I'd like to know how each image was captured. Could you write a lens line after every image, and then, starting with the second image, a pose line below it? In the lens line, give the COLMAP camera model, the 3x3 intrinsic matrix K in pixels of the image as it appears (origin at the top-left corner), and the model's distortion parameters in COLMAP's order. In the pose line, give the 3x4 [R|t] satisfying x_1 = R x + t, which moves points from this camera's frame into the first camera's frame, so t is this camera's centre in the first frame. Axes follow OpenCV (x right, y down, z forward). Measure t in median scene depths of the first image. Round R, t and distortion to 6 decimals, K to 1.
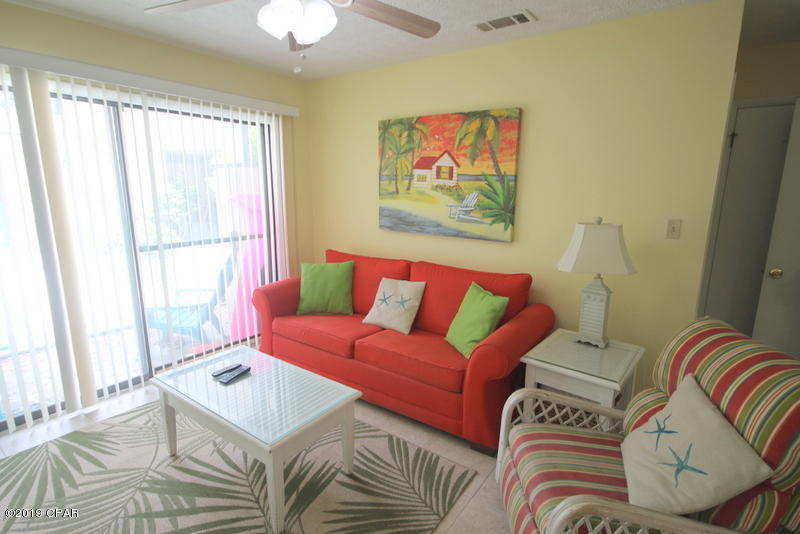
lens RADIAL K [[407.6, 0, 404.7], [0, 407.6, 267.7], [0, 0, 1]] dist [0.003845, 0.000540]
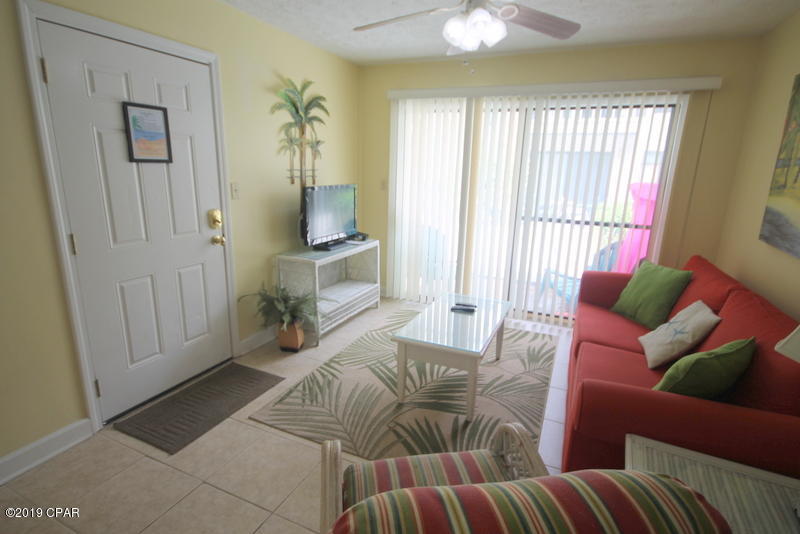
lens RADIAL K [[407.6, 0, 404.7], [0, 407.6, 267.7], [0, 0, 1]] dist [0.003845, 0.000540]
pose [[0.212381, 0.237431, -0.947904, 0.550031], [-0.221297, 0.956517, 0.190006, -0.056654], [0.951799, 0.169415, 0.255688, 0.316343]]
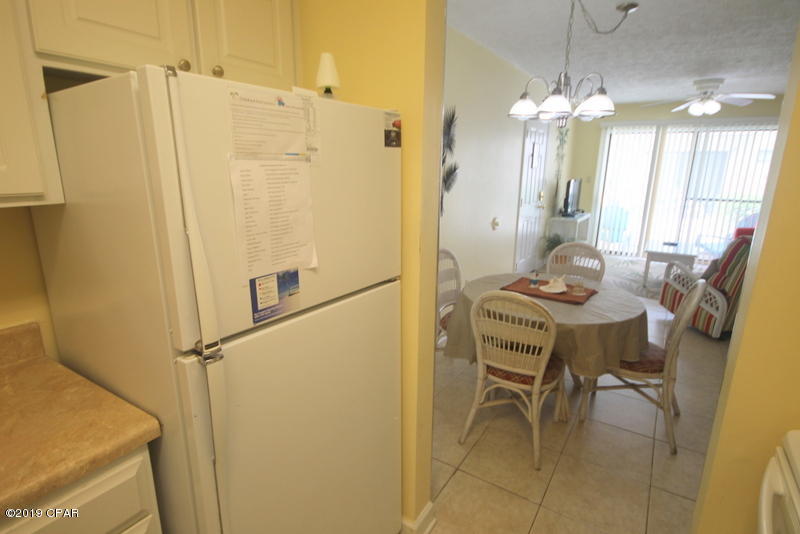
lens RADIAL K [[417.2, 0, 405.8], [0, 417.2, 267.7], [0, 0, 1]] dist [-0.000379, 0.012003]
pose [[0.070128, 0.235307, -0.969388, 1.398164], [-0.209582, 0.953566, 0.216304, 0.129868], [0.975273, 0.187997, 0.116188, -0.599986]]
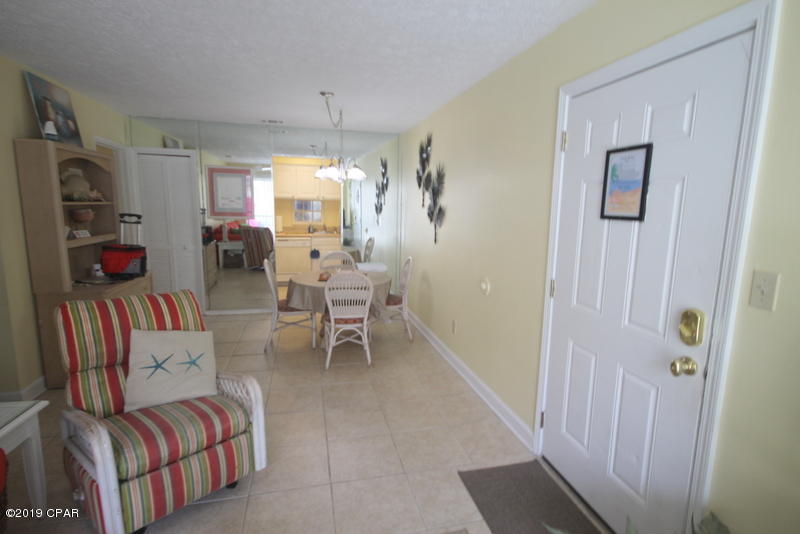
lens RADIAL K [[407.6, 0, 404.7], [0, 407.6, 267.7], [0, 0, 1]] dist [0.003845, 0.000540]
pose [[-0.769128, -0.123520, 0.627044, -0.439658], [0.100752, 0.945441, 0.309822, -0.141115], [-0.631103, 0.301469, -0.714720, 0.656047]]
